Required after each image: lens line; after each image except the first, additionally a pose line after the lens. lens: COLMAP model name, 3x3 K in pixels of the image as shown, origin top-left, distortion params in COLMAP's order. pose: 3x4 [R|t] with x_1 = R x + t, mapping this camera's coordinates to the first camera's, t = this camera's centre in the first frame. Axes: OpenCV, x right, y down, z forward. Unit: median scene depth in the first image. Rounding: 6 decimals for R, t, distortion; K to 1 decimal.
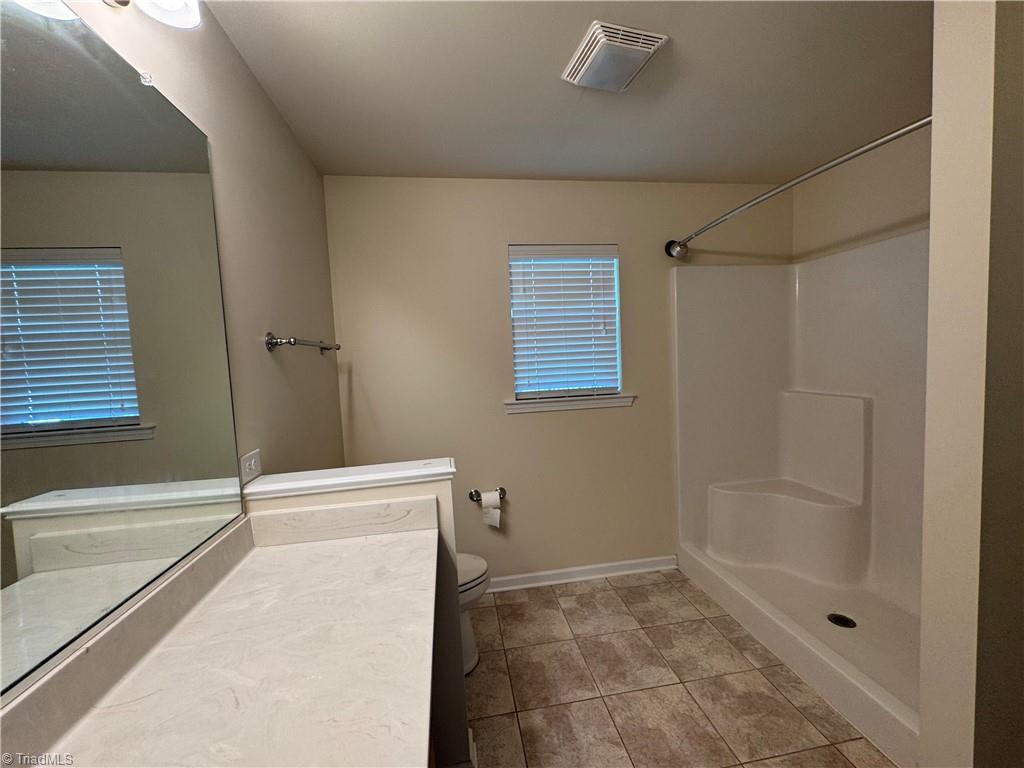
lens RADIAL K [[406.9, 0, 512.0], [0, 406.9, 384.0], [0, 0, 1]] dist [-0.002702, -0.000166]
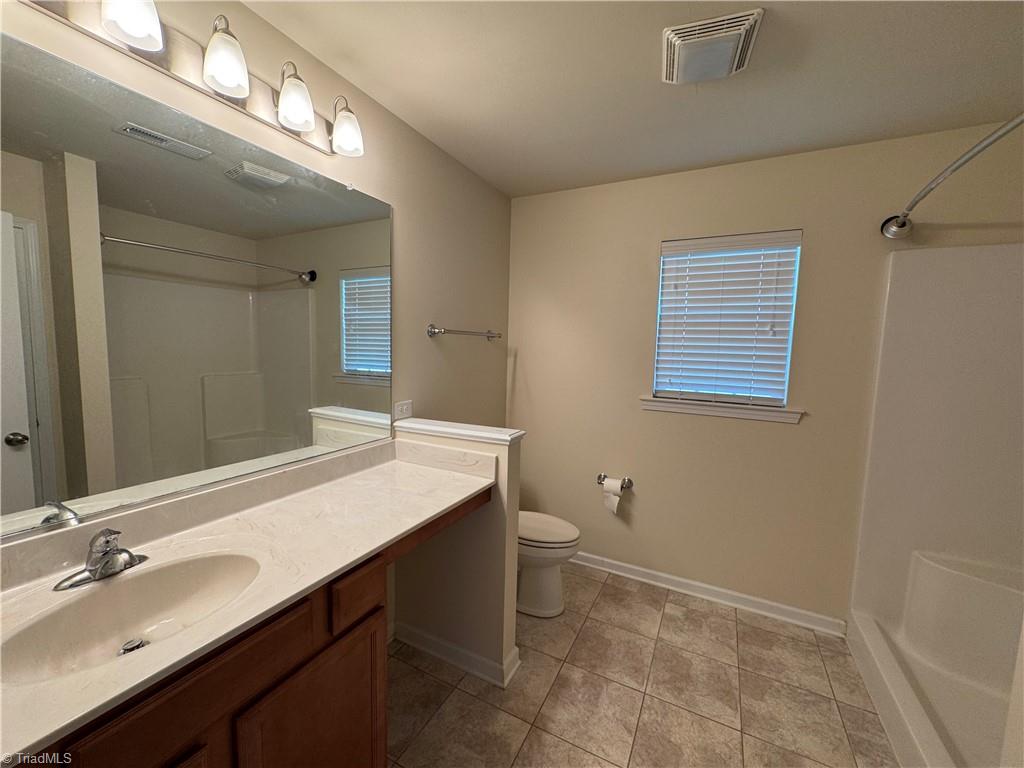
lens RADIAL K [[406.9, 0, 512.0], [0, 406.9, 384.0], [0, 0, 1]] dist [-0.002702, -0.000166]
pose [[0.804706, 0.122454, -0.580907, 0.333017], [-0.102489, 0.992459, 0.067235, -0.026370], [0.584760, 0.005433, 0.811188, -0.020195]]
